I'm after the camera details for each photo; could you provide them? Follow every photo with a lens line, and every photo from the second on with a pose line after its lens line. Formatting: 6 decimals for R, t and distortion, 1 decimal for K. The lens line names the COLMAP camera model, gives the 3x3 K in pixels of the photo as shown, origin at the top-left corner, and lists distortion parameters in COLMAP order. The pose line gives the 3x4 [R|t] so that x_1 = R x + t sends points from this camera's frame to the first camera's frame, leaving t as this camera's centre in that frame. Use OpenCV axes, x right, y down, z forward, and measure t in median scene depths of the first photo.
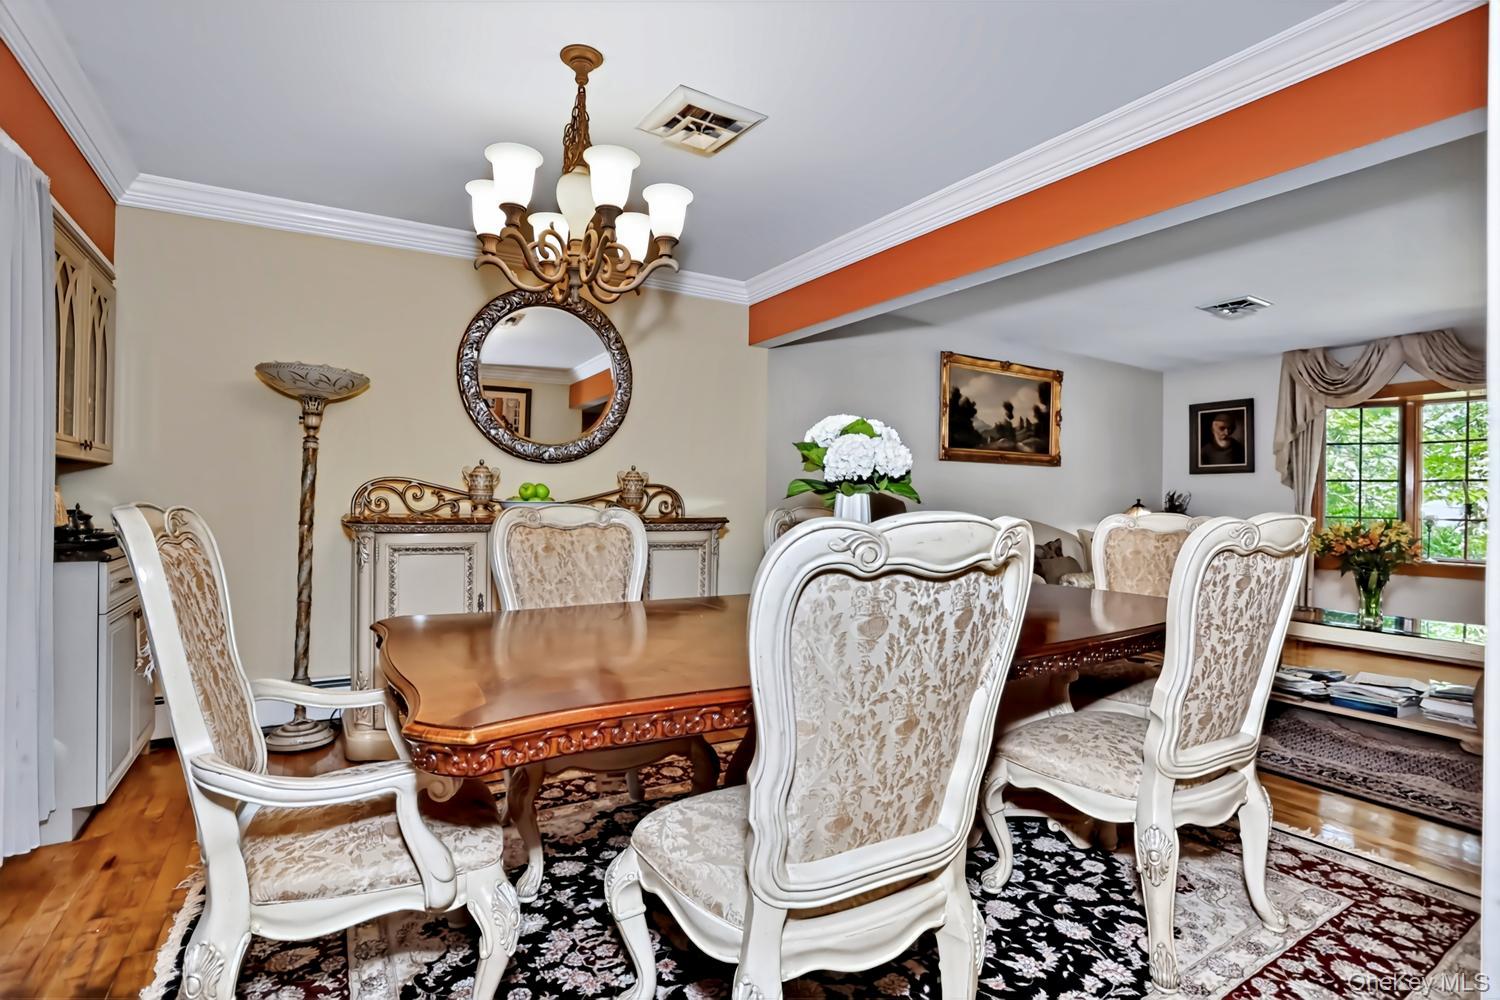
lens RADIAL K [[714.1, 0, 748.9], [0, 714.1, 490.1], [0, 0, 1]] dist [-0.039494, 0.006443]
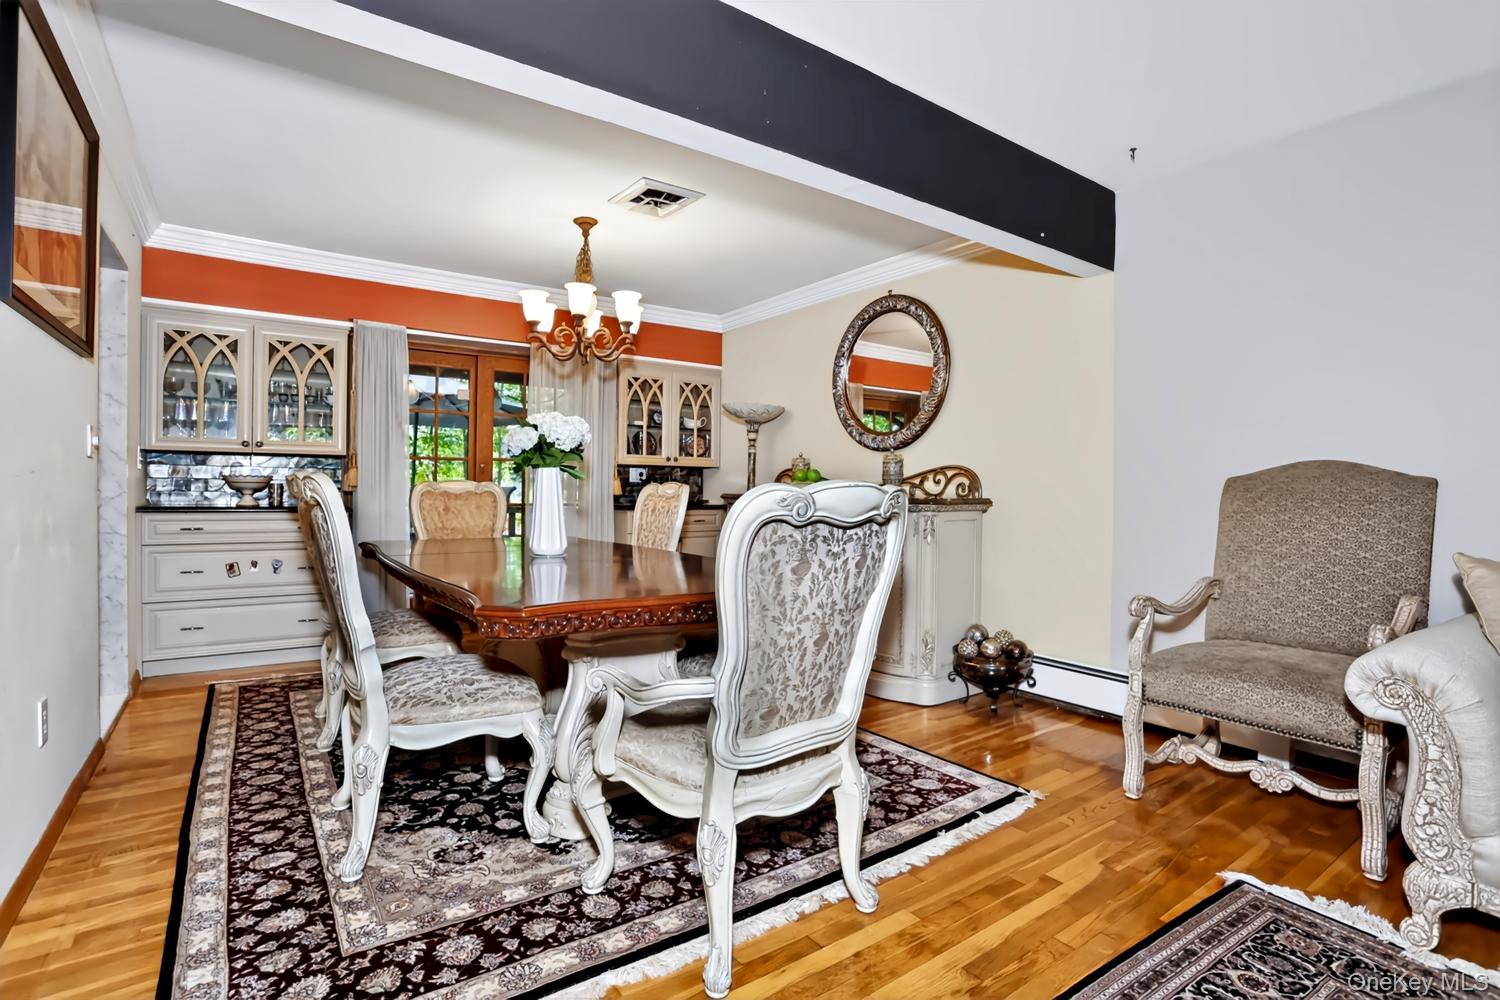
lens RADIAL K [[722.4, 0, 744.9], [0, 722.4, 490.6], [0, 0, 1]] dist [-0.030525, 0.000143]
pose [[0.070518, -0.001374, -0.997510, 1.049192], [0.008722, 0.999962, -0.000761, 0.030857], [0.997472, -0.008646, 0.070528, 0.852708]]
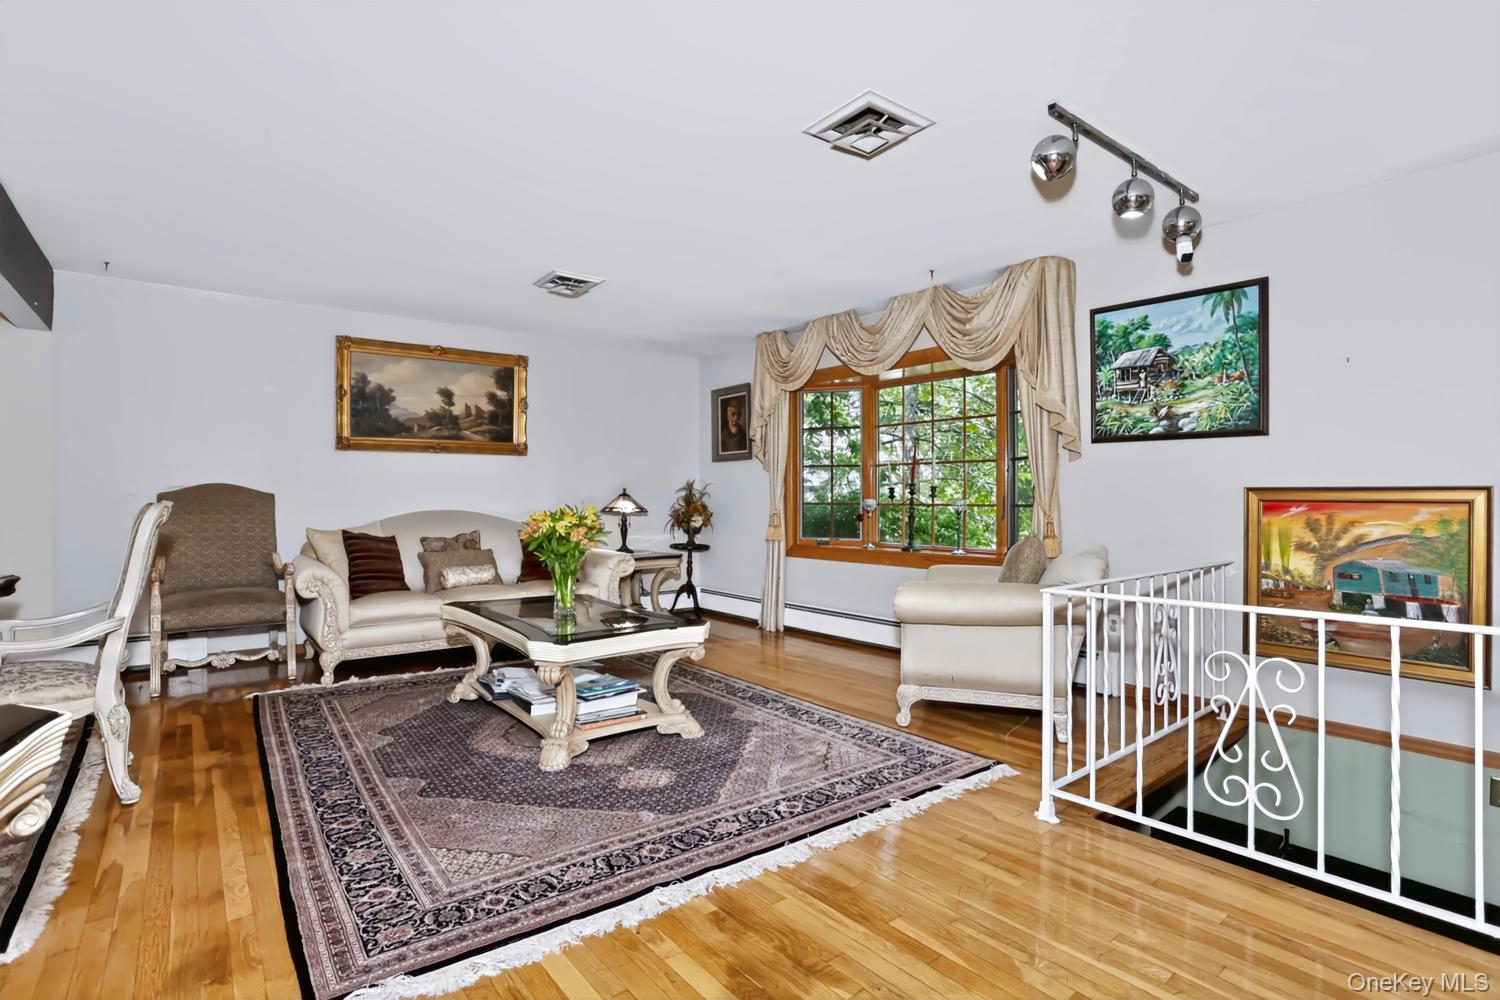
lens RADIAL K [[714.1, 0, 755.5], [0, 714.1, 492.4], [0, 0, 1]] dist [-0.039494, 0.006443]
pose [[0.992525, -0.017323, 0.120810, 1.195909], [0.015467, 0.999748, 0.016279, 0.012657], [-0.121061, -0.014289, 0.992542, -0.006760]]
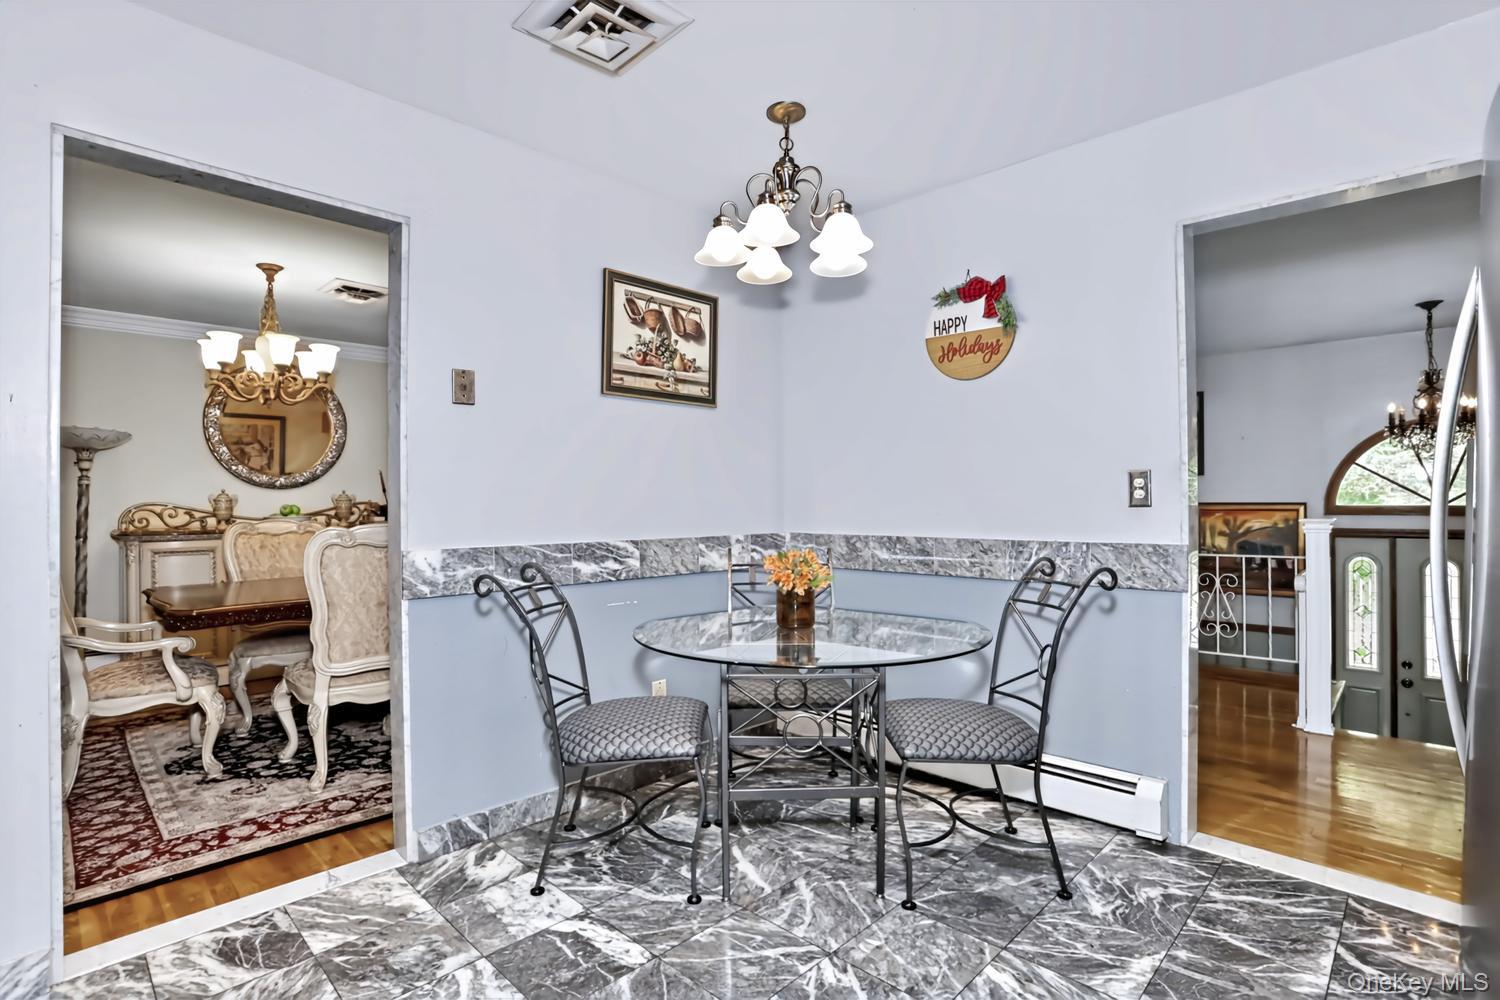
lens RADIAL K [[714.1, 0, 766.0], [0, 714.1, 499.3], [0, 0, 1]] dist [-0.039494, 0.006443]
pose [[0.965468, -0.019649, 0.259778, 0.335055], [0.016105, 0.999746, 0.015767, -0.028122], [-0.260022, -0.011039, 0.965540, -0.689613]]
